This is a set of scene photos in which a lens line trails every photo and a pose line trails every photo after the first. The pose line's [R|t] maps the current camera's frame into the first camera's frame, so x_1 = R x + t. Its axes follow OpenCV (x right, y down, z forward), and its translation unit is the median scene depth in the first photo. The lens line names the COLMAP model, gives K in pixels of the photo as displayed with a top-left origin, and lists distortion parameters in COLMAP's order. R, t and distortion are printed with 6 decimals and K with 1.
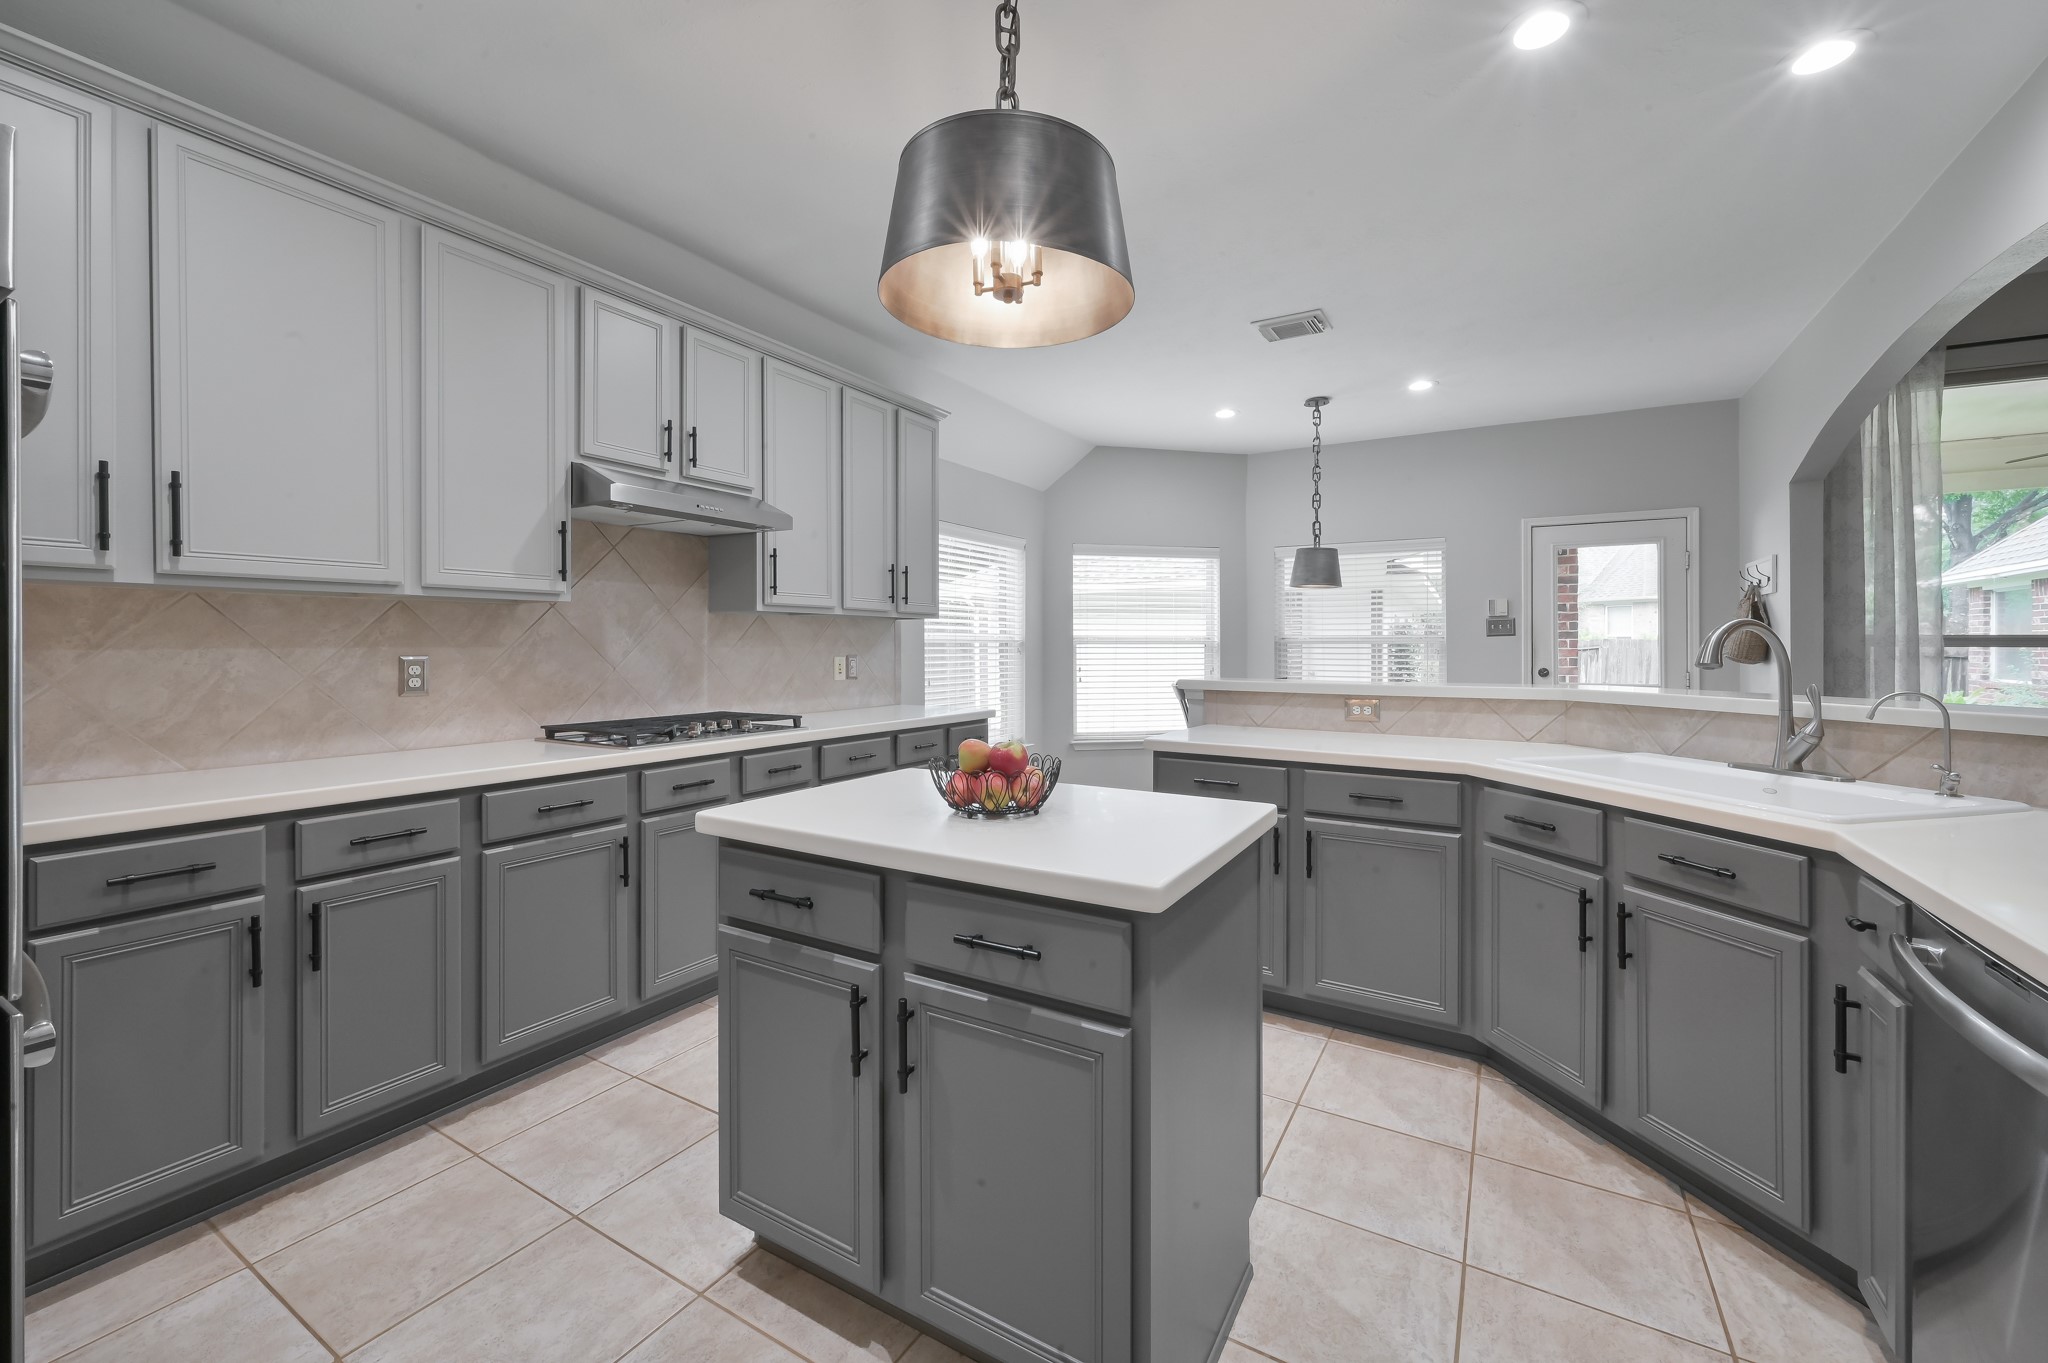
lens RADIAL K [[823.8, 0, 1027.4], [0, 823.8, 641.3], [0, 0, 1]] dist [0.001769, -0.000051]
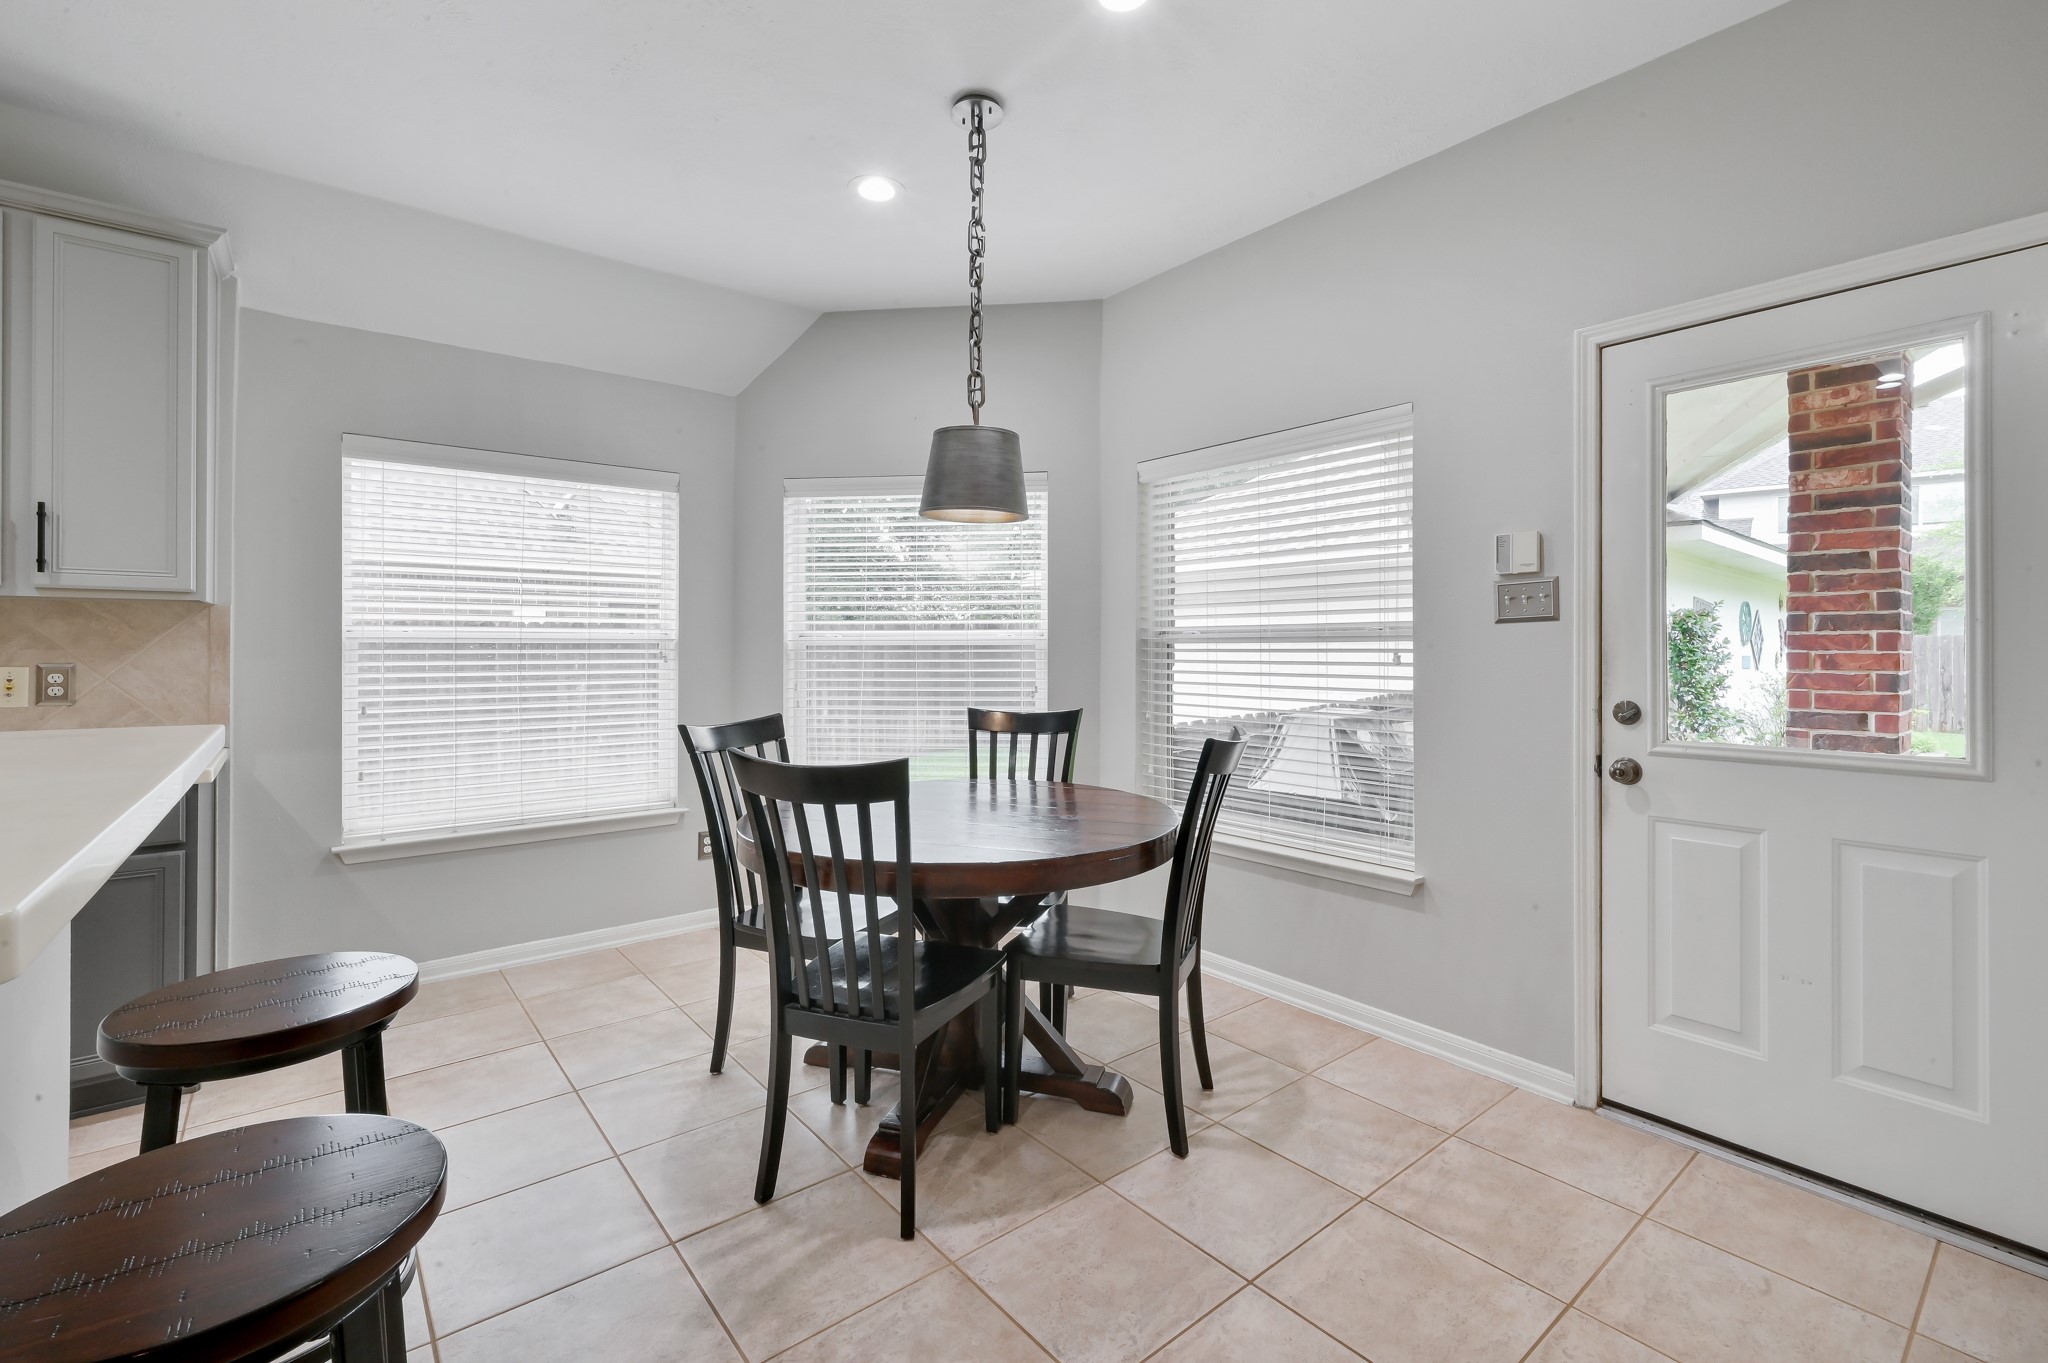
lens RADIAL K [[884.7, 0, 1022.3], [0, 884.7, 648.3], [0, 0, 1]] dist [-0.003311, -0.001029]
pose [[0.938331, -0.001902, -0.345733, 0.652146], [0.003481, 0.999986, 0.003946, 0.006066], [0.345720, -0.004907, 0.938325, 0.659261]]
